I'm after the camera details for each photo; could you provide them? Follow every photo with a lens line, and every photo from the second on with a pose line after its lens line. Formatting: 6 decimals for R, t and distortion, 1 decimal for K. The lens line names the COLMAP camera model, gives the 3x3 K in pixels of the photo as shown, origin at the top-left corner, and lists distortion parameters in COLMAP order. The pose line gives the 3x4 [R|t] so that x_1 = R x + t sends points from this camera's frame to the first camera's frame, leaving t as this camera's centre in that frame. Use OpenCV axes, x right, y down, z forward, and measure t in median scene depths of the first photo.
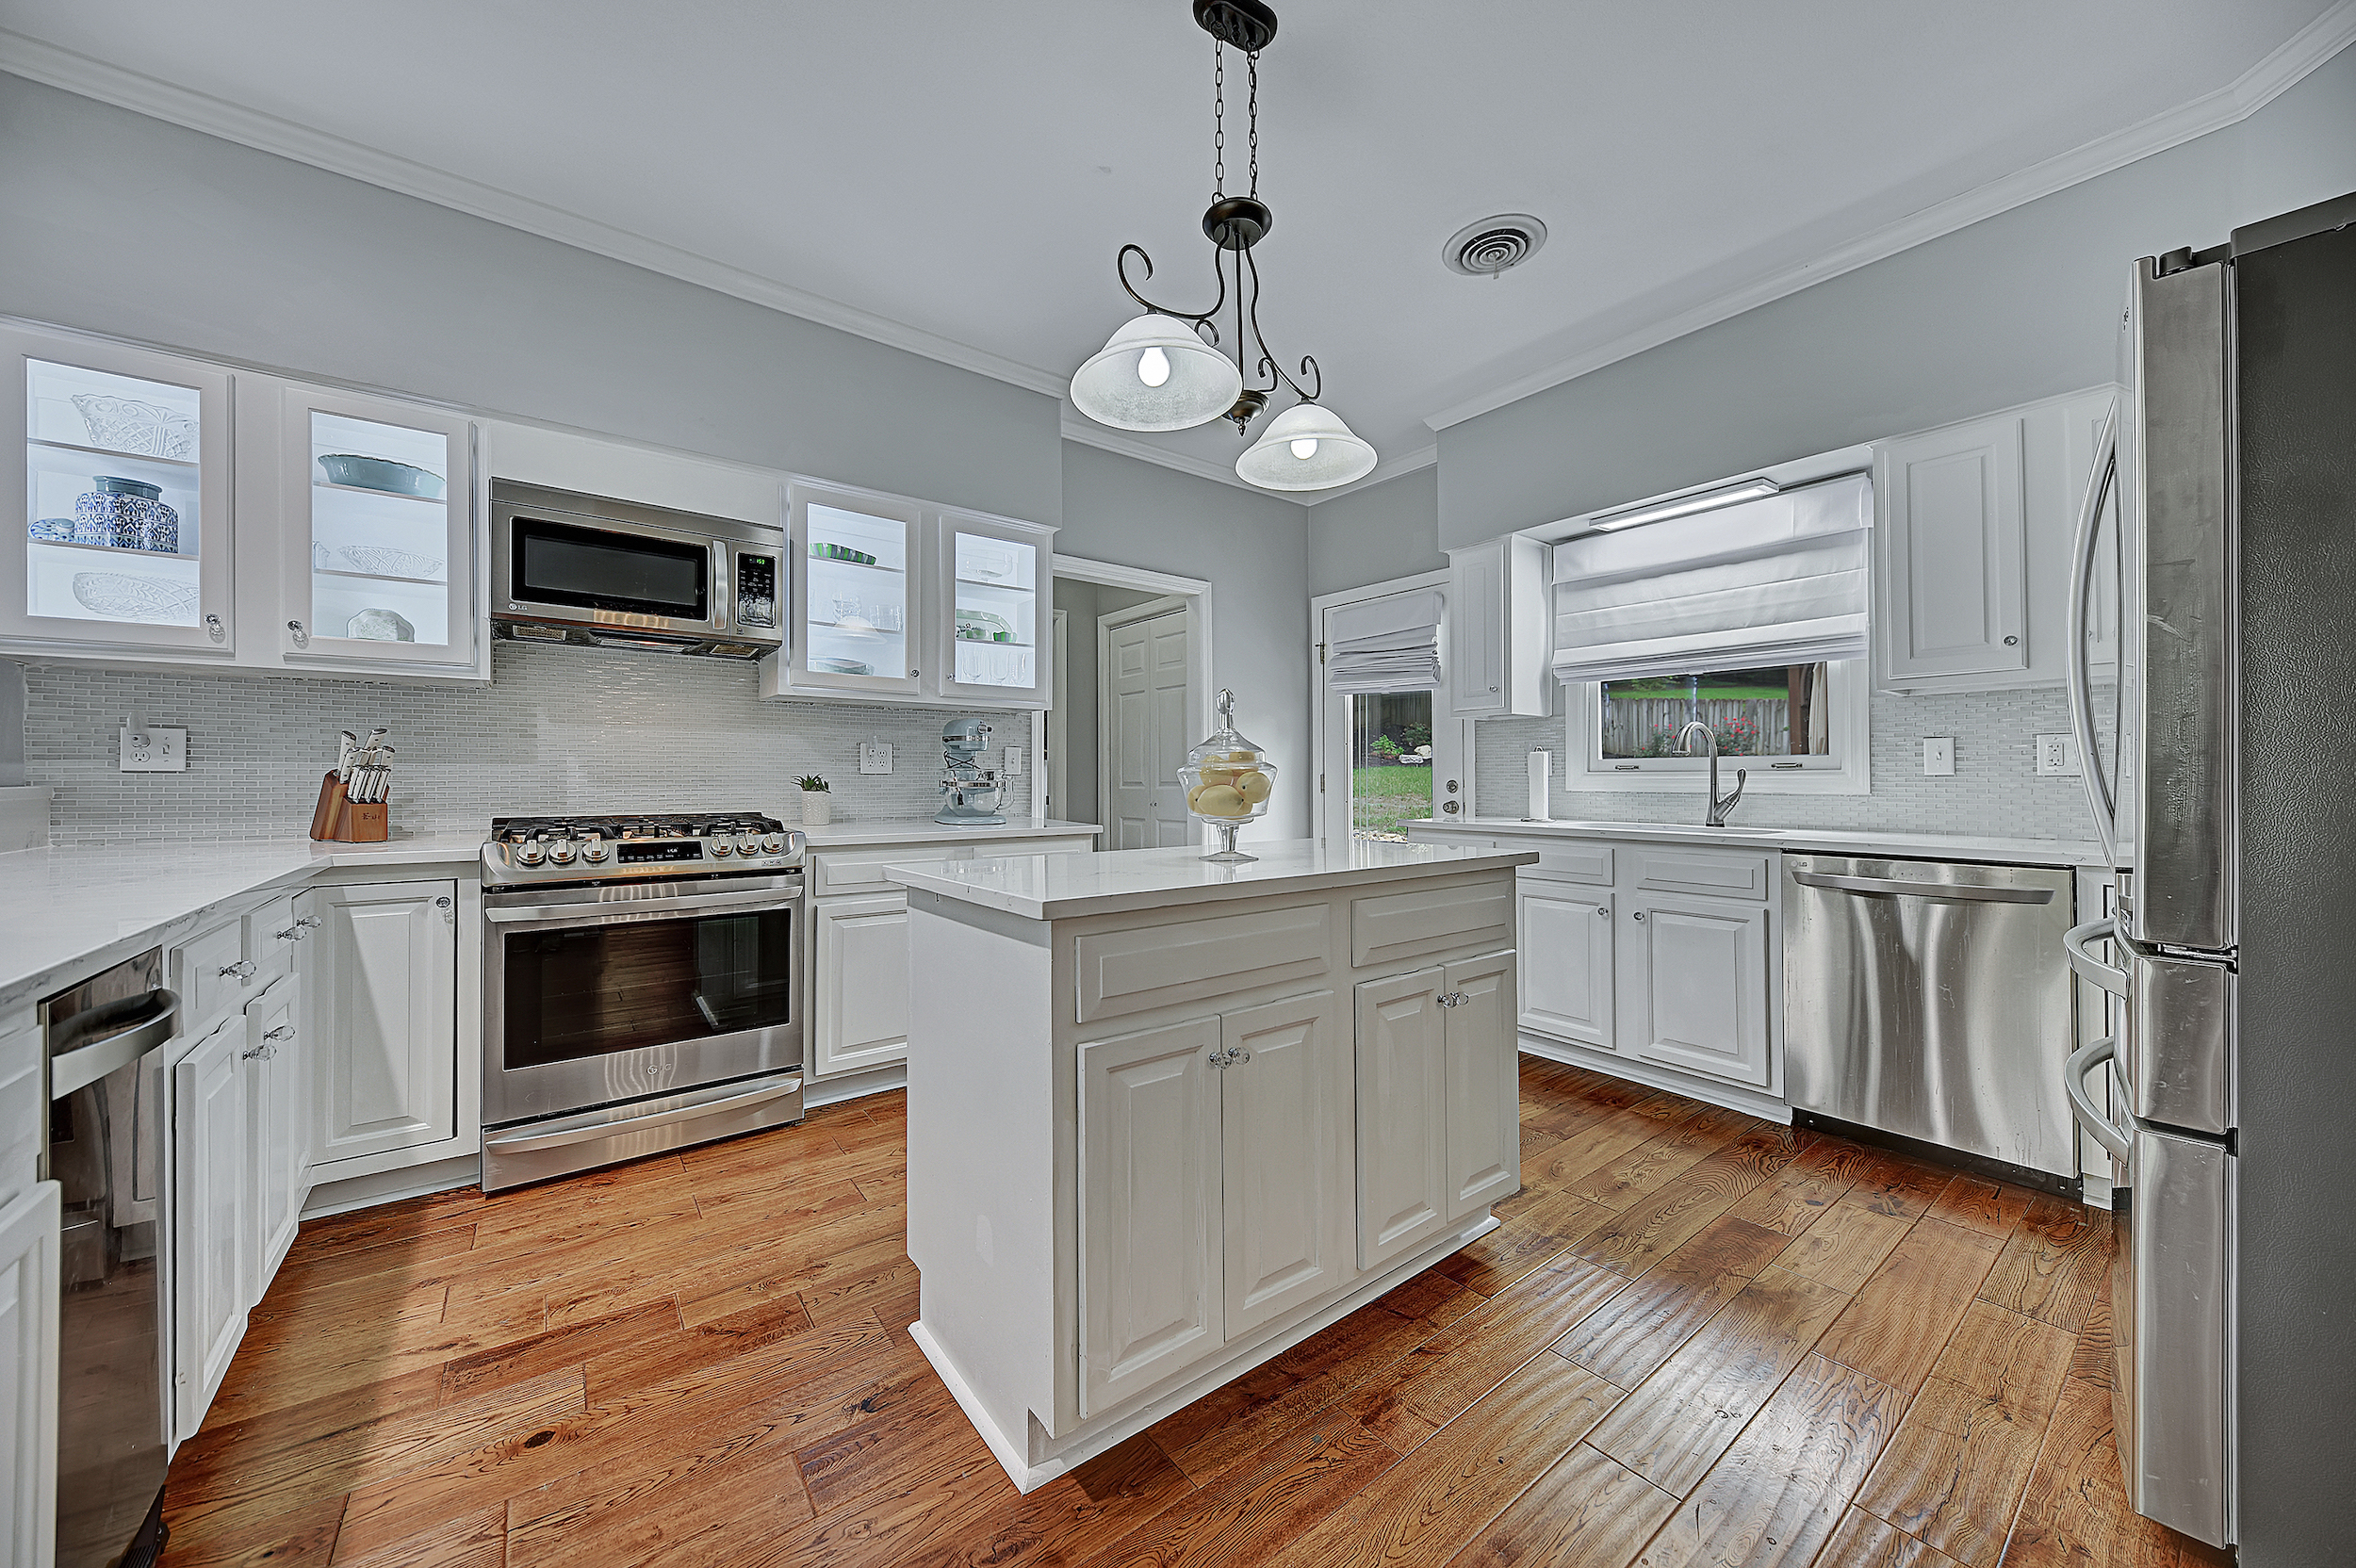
lens RADIAL K [[835.4, 0, 1187.7], [0, 835.4, 793.2], [0, 0, 1]] dist [-0.000361, -0.000170]
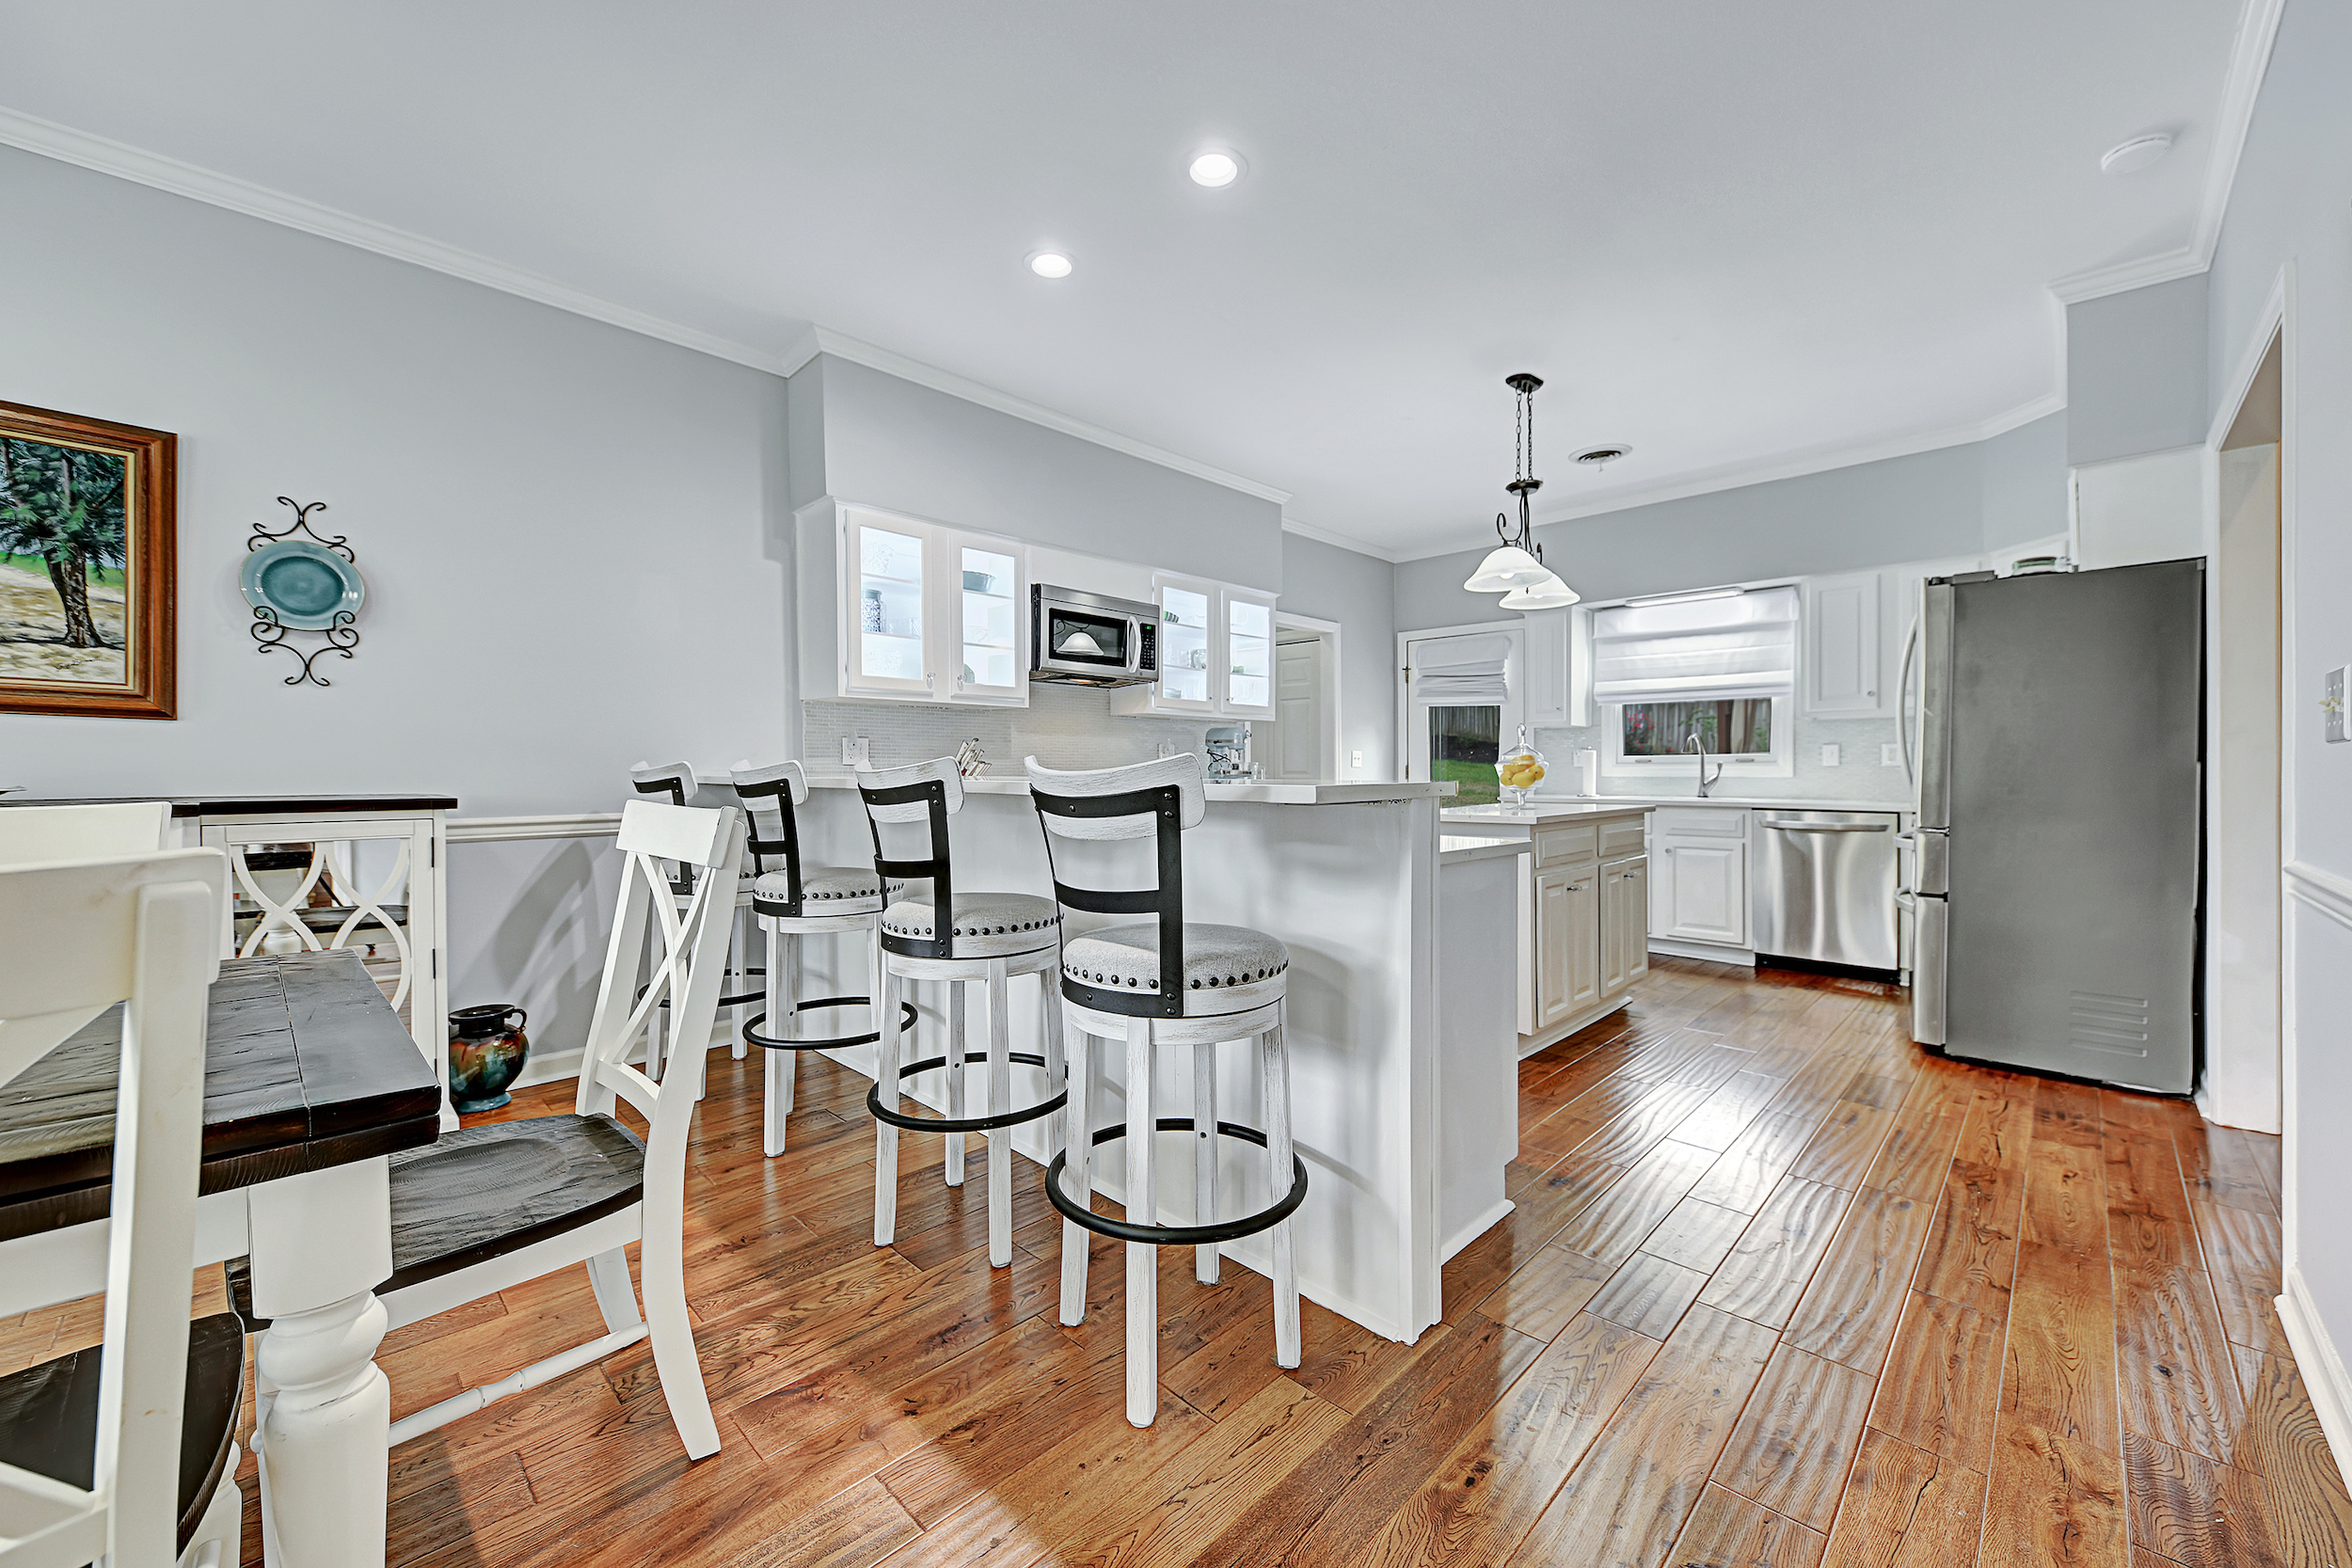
lens RADIAL K [[895.0, 0, 1164.3], [0, 895.0, 804.8], [0, 0, 1]] dist [-0.011835, -0.000074]
pose [[0.992371, -0.006008, 0.123145, -0.660454], [0.003176, 0.999726, 0.023179, 0.010790], [-0.123250, -0.022611, 0.992118, -0.623957]]
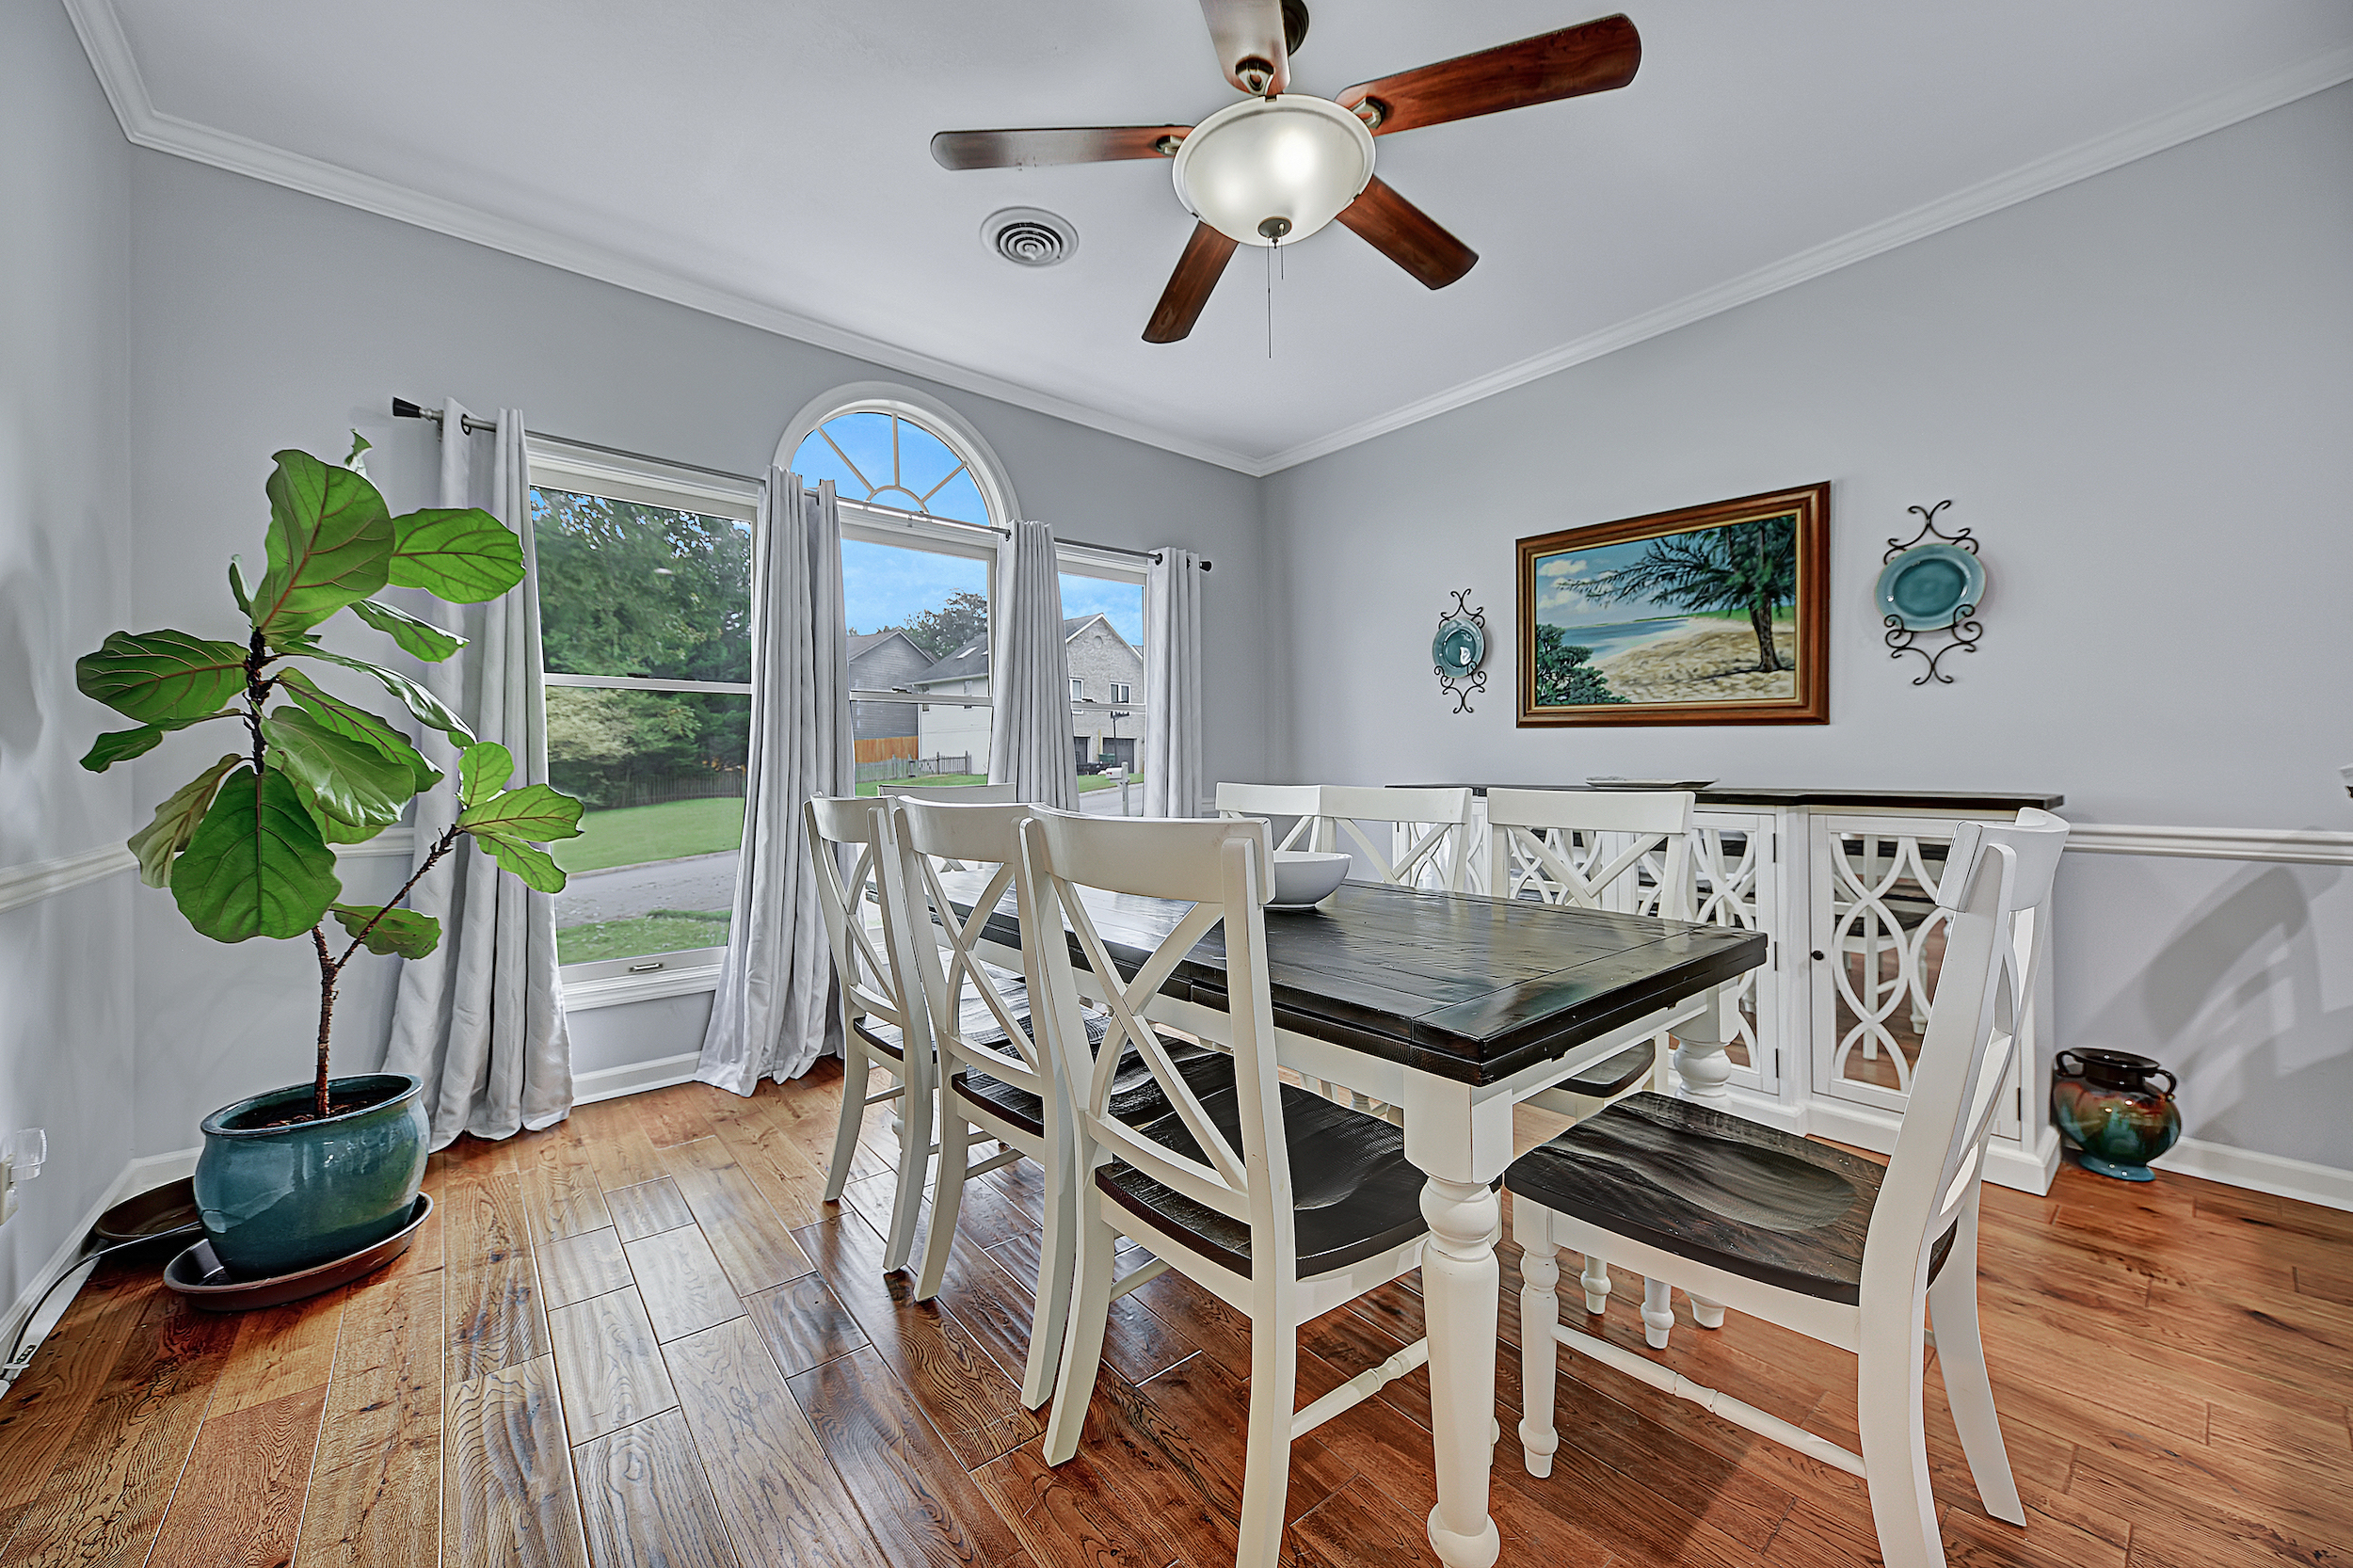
lens RADIAL K [[858.8, 0, 1180.2], [0, 858.8, 814.6], [0, 0, 1]] dist [-0.001474, -0.000292]
pose [[0.056227, 0.052936, -0.997014, -0.529516], [-0.016027, 0.998513, 0.052112, 0.008754], [0.998289, 0.013049, 0.056991, -0.408961]]
